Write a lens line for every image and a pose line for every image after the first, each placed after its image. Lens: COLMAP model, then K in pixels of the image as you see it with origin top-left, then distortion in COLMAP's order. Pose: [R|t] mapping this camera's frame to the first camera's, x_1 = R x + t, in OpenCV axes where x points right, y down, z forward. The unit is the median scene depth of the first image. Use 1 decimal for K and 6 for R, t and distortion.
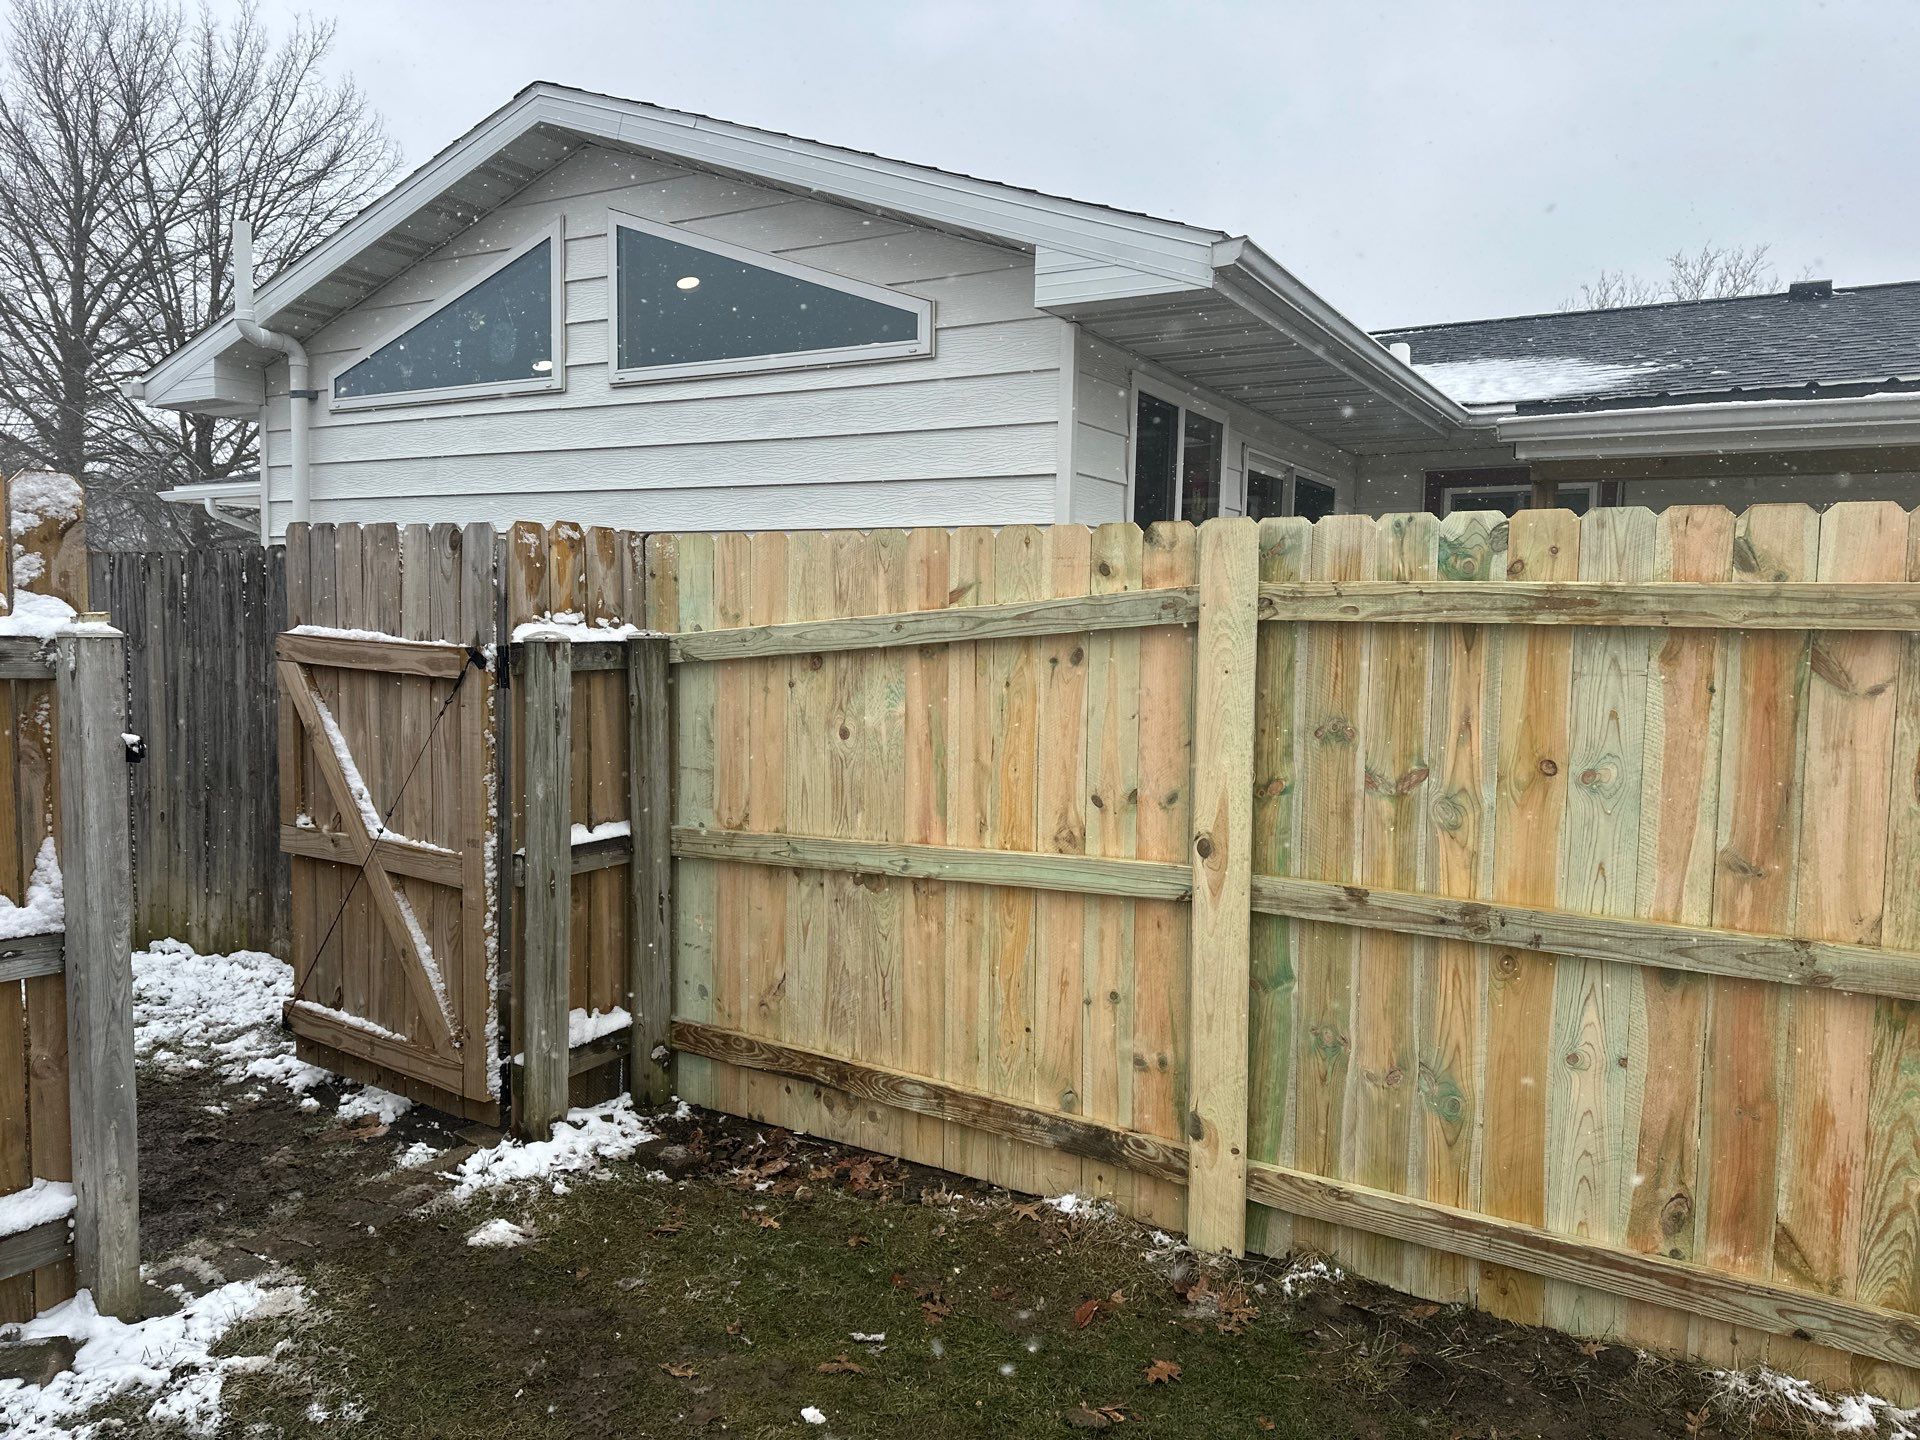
lens RADIAL K [[1314.2, 0, 954.3], [0, 1314.2, 718.8], [0, 0, 1]] dist [0.128762, -0.192368]
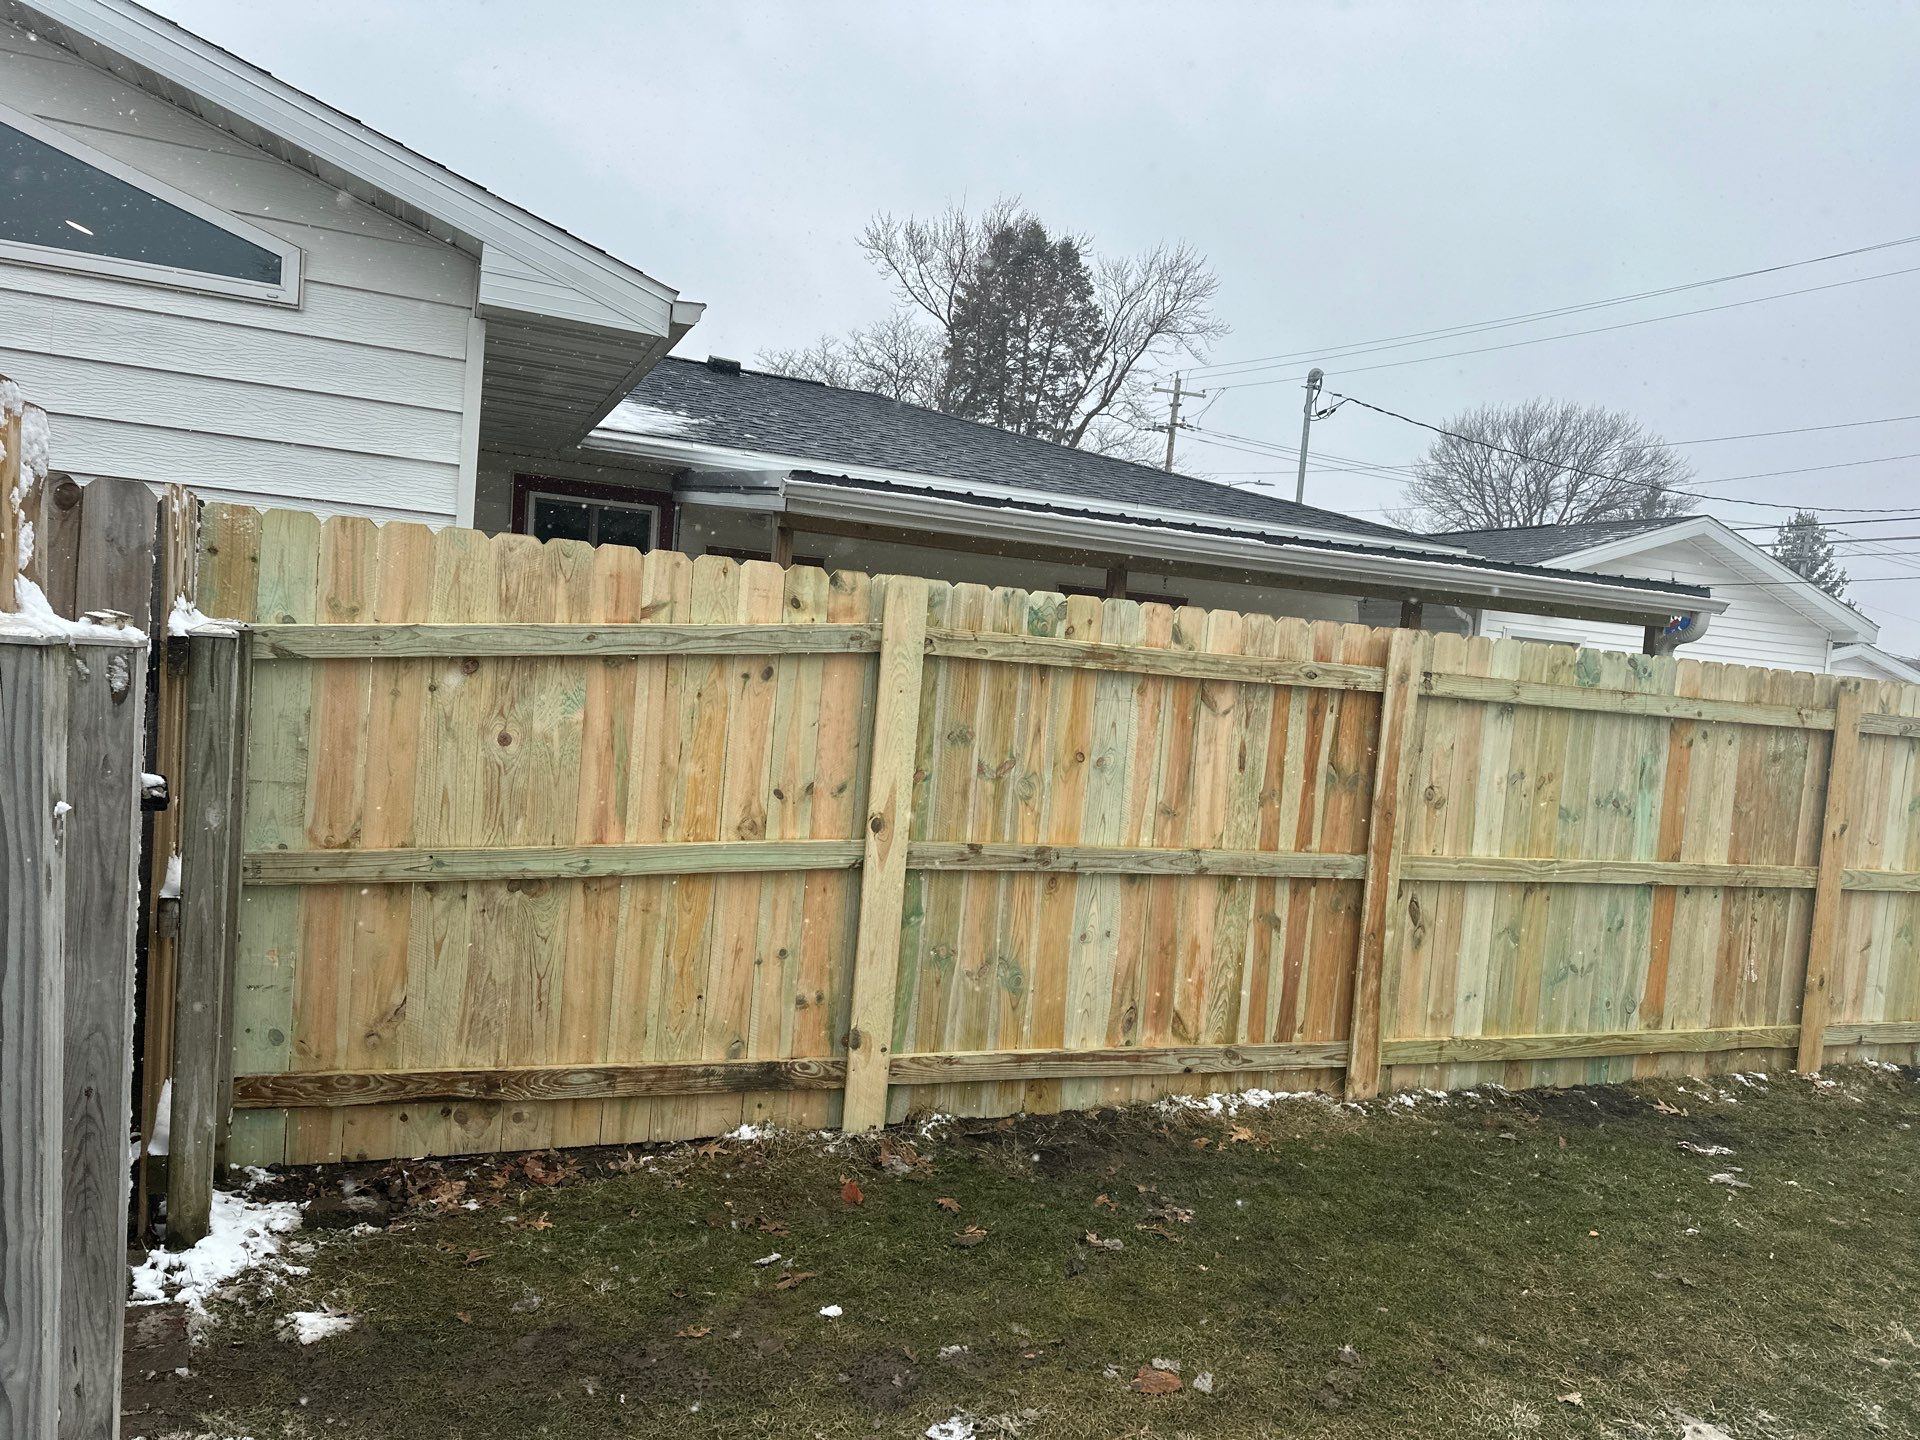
lens RADIAL K [[1314.2, 0, 954.3], [0, 1314.2, 718.8], [0, 0, 1]] dist [0.128762, -0.192368]
pose [[0.601718, -0.008885, 0.798659, -0.824339], [-0.014116, 0.999664, 0.021756, -0.037825], [-0.798584, -0.024365, 0.601390, 0.160307]]
